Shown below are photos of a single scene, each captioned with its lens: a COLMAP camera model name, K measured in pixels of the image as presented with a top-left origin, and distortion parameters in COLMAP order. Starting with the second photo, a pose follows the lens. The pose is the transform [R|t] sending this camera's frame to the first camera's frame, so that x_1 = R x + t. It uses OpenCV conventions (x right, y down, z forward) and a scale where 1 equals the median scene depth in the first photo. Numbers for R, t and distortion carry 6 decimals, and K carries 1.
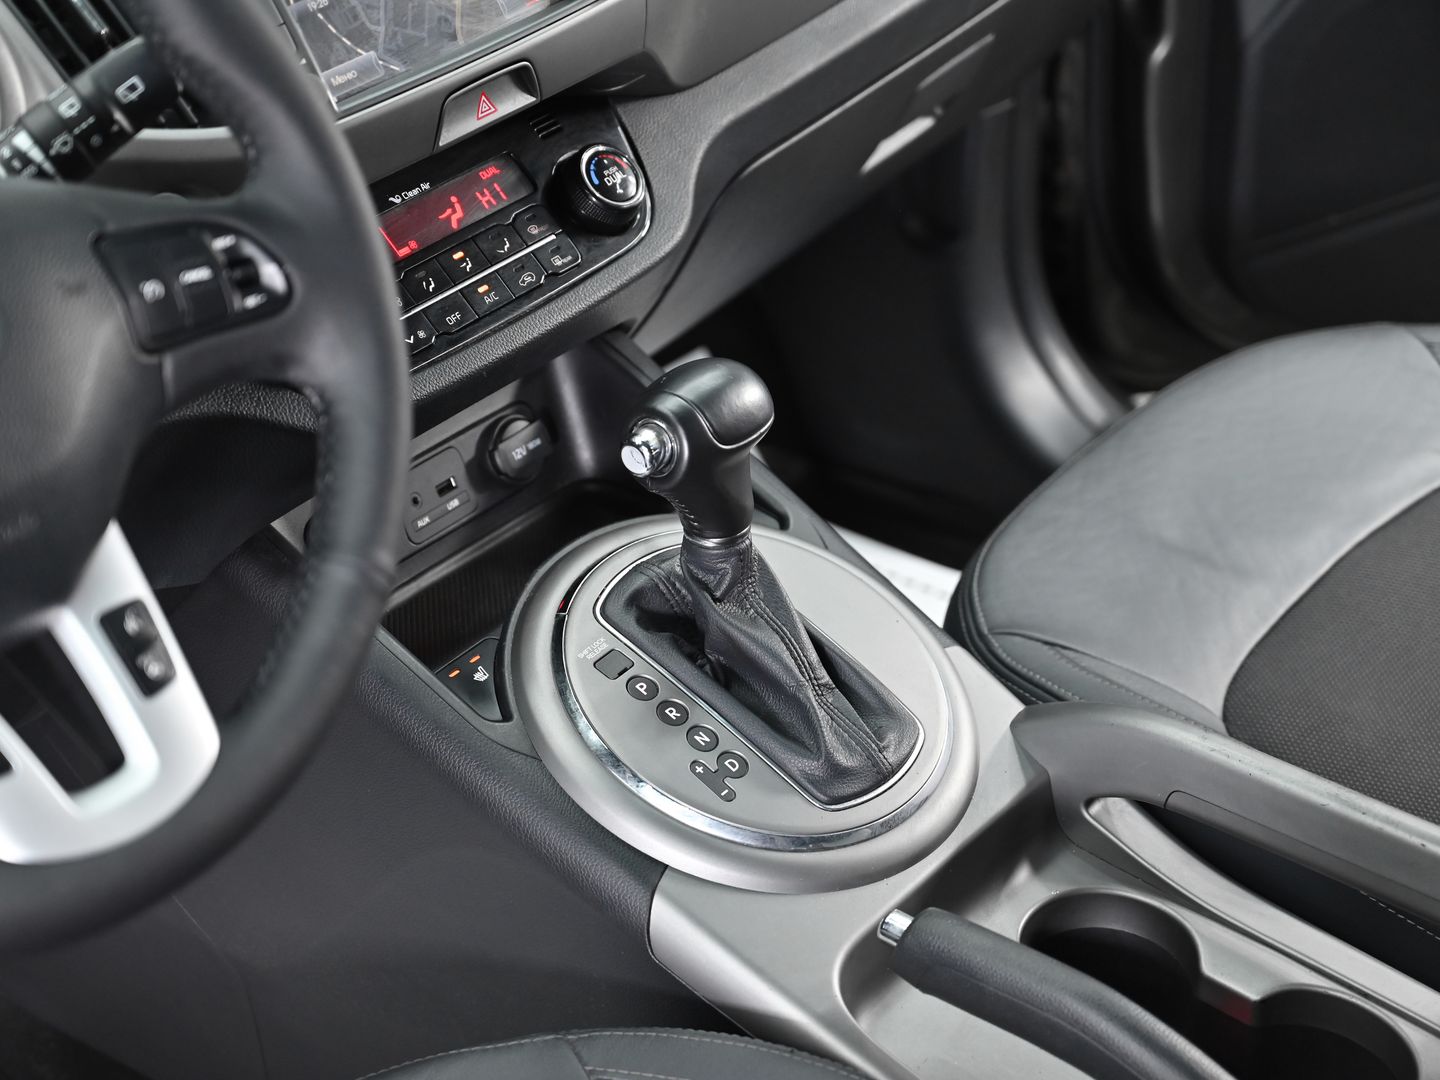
lens RADIAL K [[2925.9, 0, 718.0], [0, 2925.9, 548.9], [0, 0, 1]] dist [-0.014680, 0.000000]
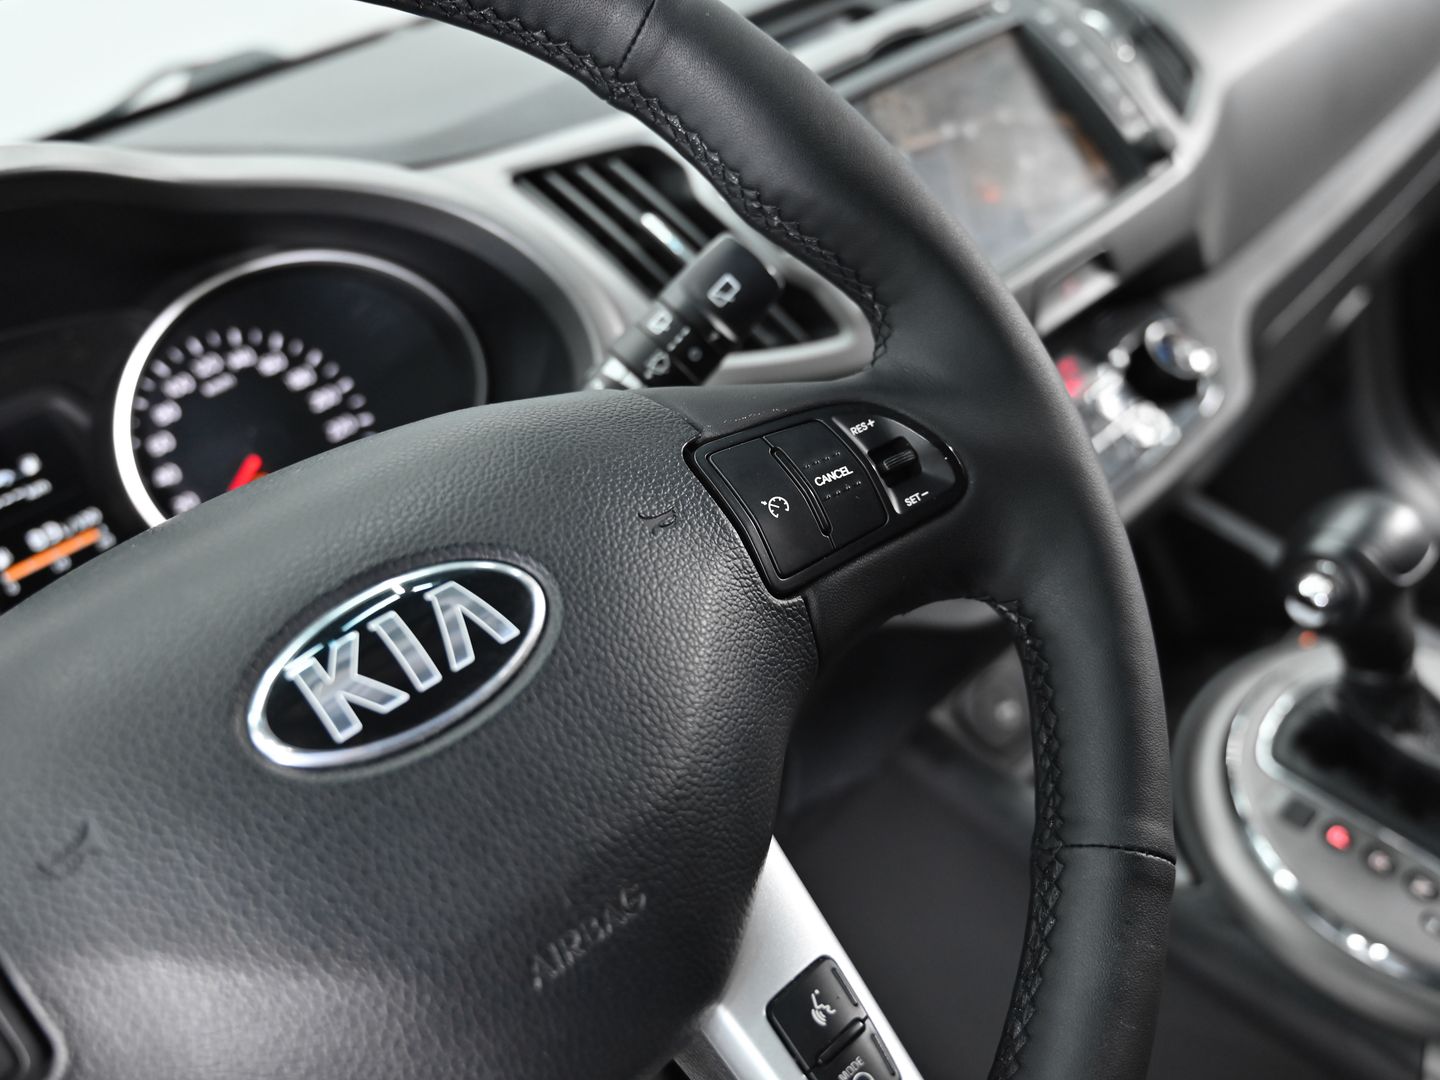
lens RADIAL K [[1298.8, 0, 728.0], [0, 1298.8, 537.7], [0, 0, 1]] dist [-0.008642, 0.001413]
pose [[0.955768, -0.162697, -0.245026, -0.096308], [0.144658, 0.985378, -0.090023, -0.040603], [0.256090, 0.050596, 0.965328, 0.518008]]
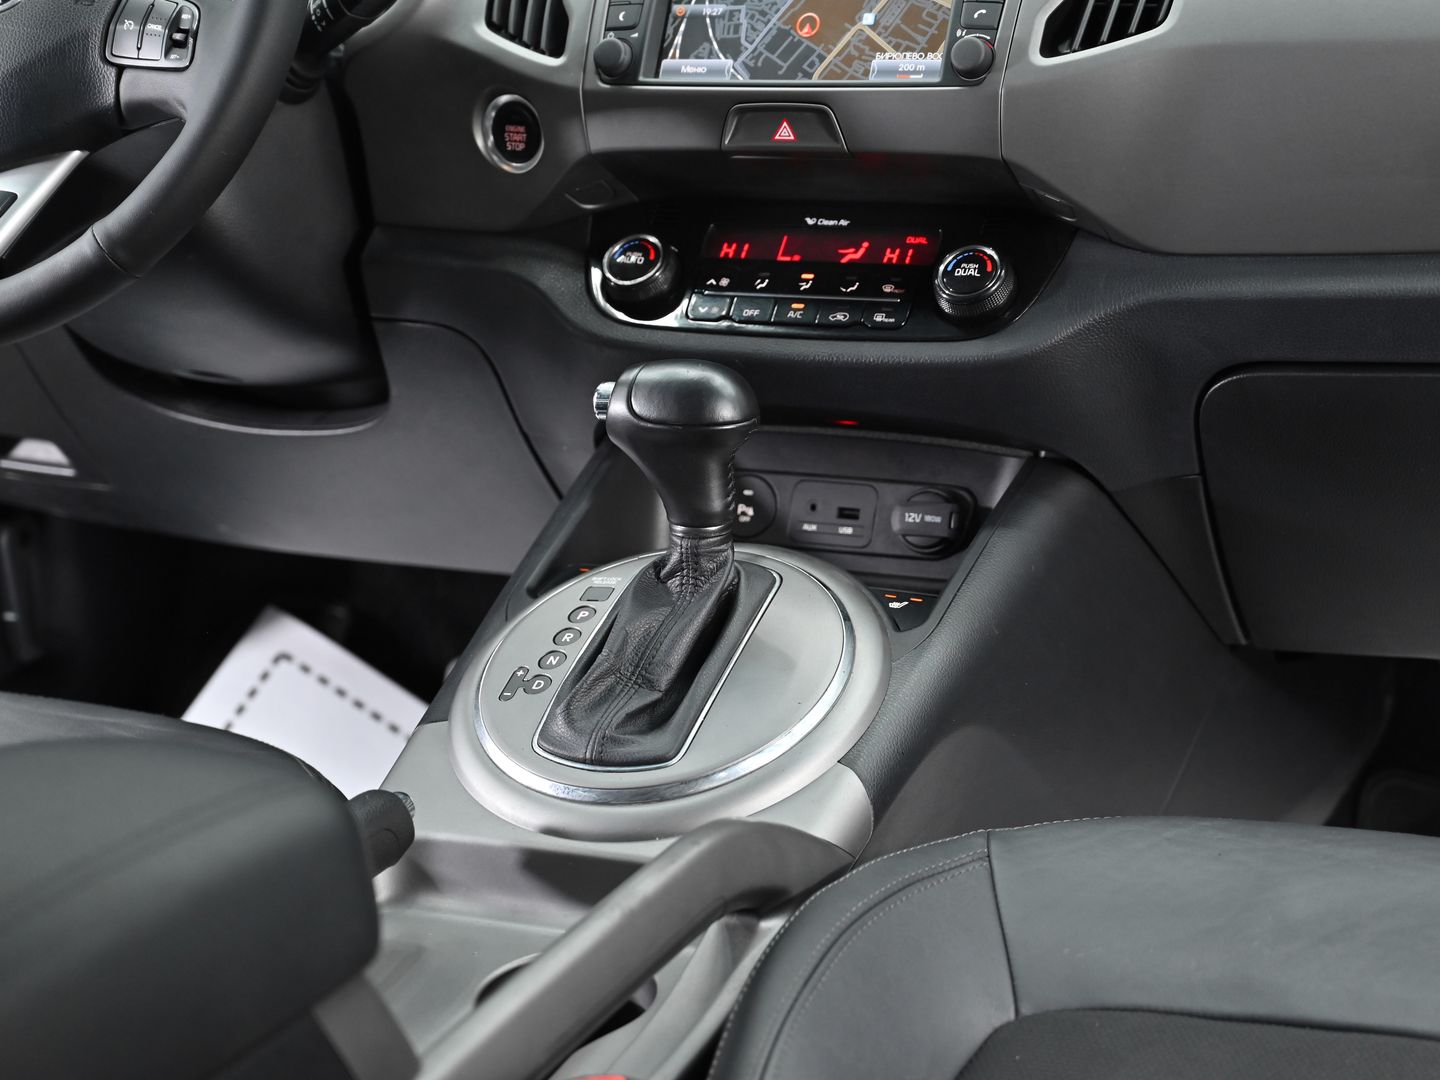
lens RADIAL K [[2956.1, 0, 713.6], [0, 2956.1, 547.8], [0, 0, 1]] dist [-0.019690, 0.000000]
pose [[0.222703, 0.275994, -0.935003, 1.028973], [-0.468366, 0.871442, 0.145674, -0.162191], [0.855007, 0.405482, 0.323339, 0.655041]]
